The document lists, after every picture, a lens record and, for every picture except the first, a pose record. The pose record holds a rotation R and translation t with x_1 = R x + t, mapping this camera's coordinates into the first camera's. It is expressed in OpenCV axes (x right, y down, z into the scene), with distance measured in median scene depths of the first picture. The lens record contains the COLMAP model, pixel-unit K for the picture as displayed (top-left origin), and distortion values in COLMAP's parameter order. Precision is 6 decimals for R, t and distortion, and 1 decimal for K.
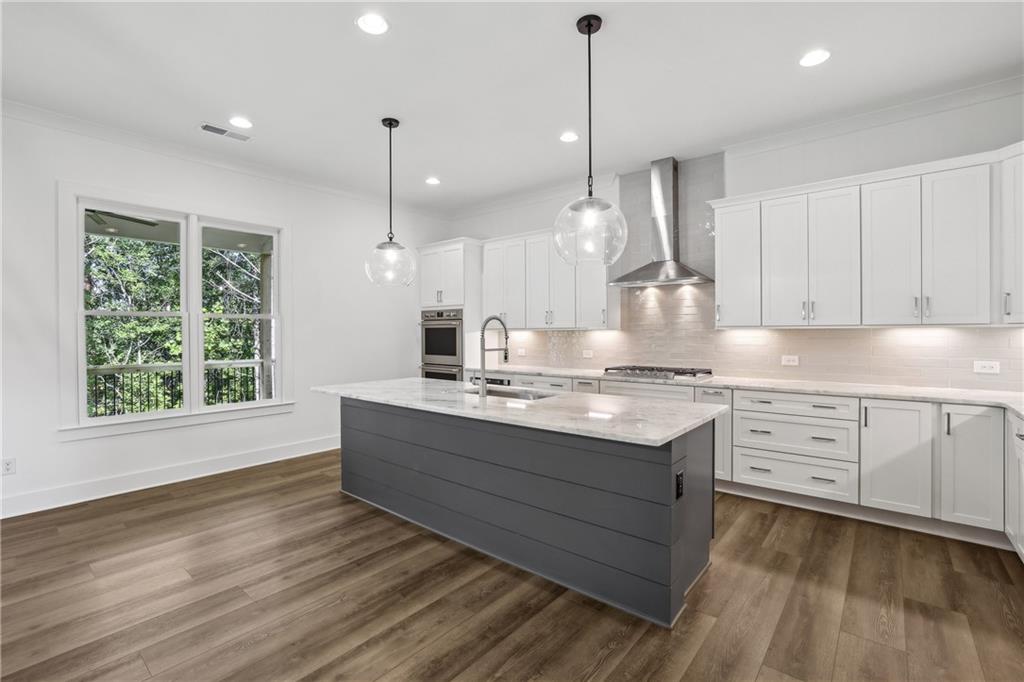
lens RADIAL K [[461.1, 0, 508.1], [0, 461.1, 329.4], [0, 0, 1]] dist [-0.021199, 0.000446]
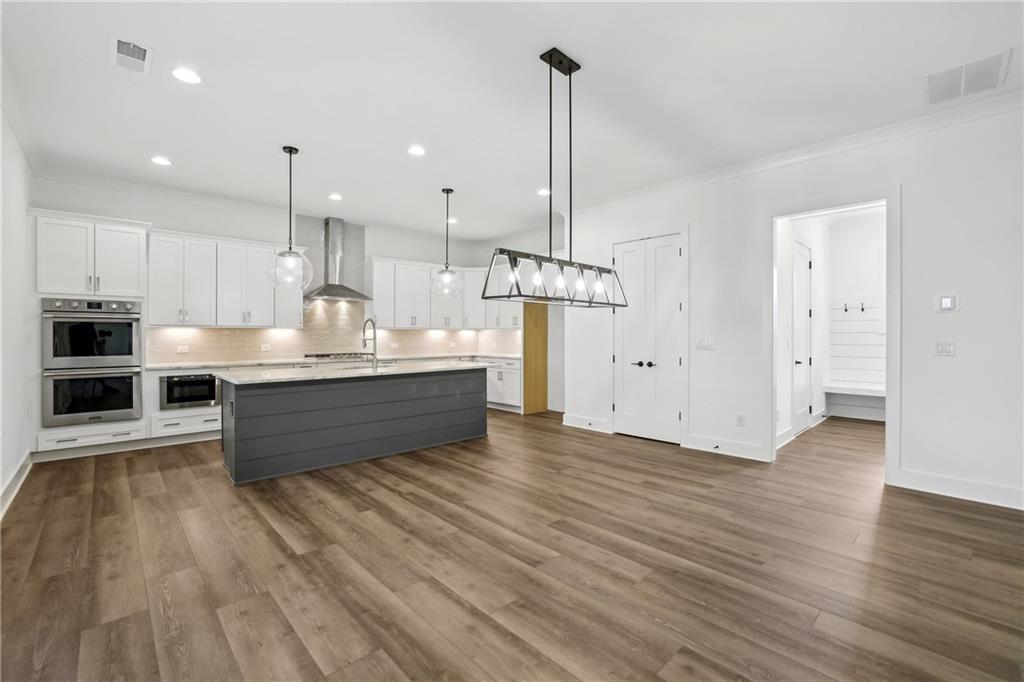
lens RADIAL K [[442.7, 0, 510.7], [0, 442.7, 335.3], [0, 0, 1]] dist [-0.000219, 0.000375]
pose [[0.118504, 0.000634, 0.992953, -1.052570], [-0.008808, 0.999961, 0.000412, 0.016050], [-0.992914, -0.008795, 0.118505, 0.239523]]
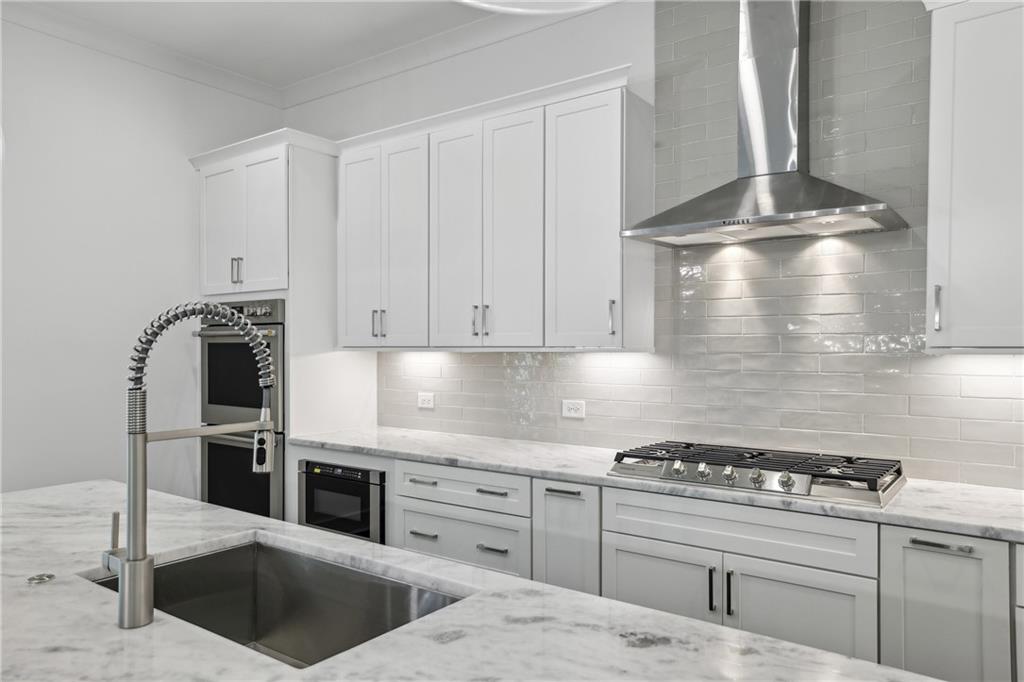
lens RADIAL K [[688.9, 0, 512.0], [0, 688.9, 341.0], [0, 0, 1]] dist [0.045856, 0.000931]
pose [[0.998146, 0.007020, 0.060459, 0.088356], [-0.006763, 0.999967, -0.004447, -0.005500], [-0.060488, 0.004029, 0.998161, 0.427731]]
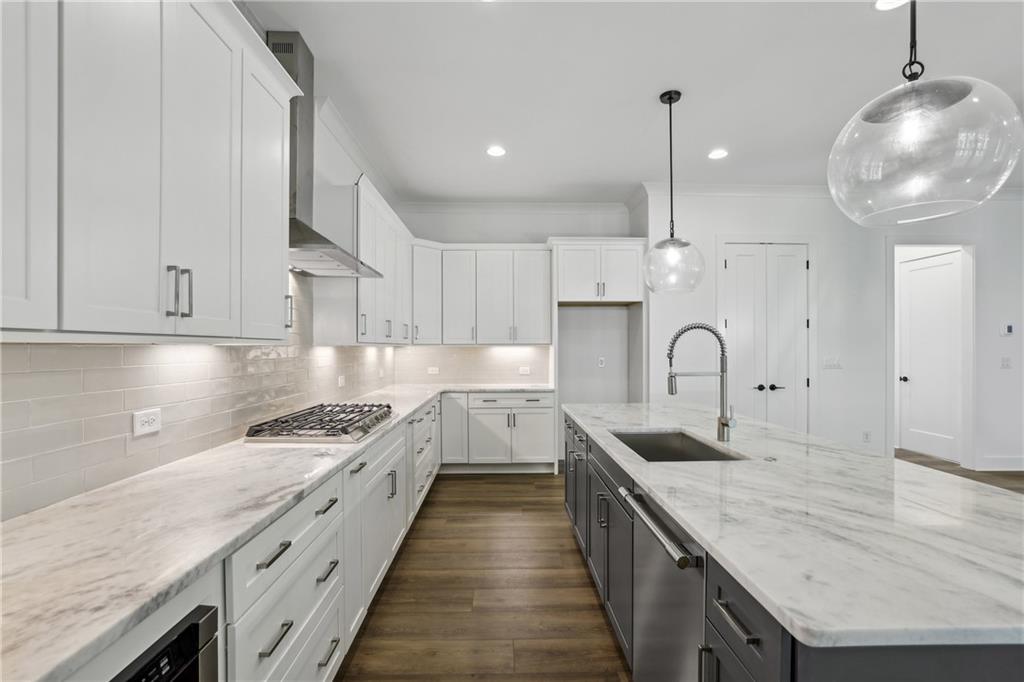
lens RADIAL K [[460.7, 0, 512.0], [0, 460.7, 341.0], [0, 0, 1]] dist [0.000254, 0.006921]
pose [[-0.668106, 0.016332, 0.743887, -0.249236], [-0.001233, 0.999733, -0.023056, 0.007986], [-0.744065, -0.016321, -0.667908, 1.169197]]
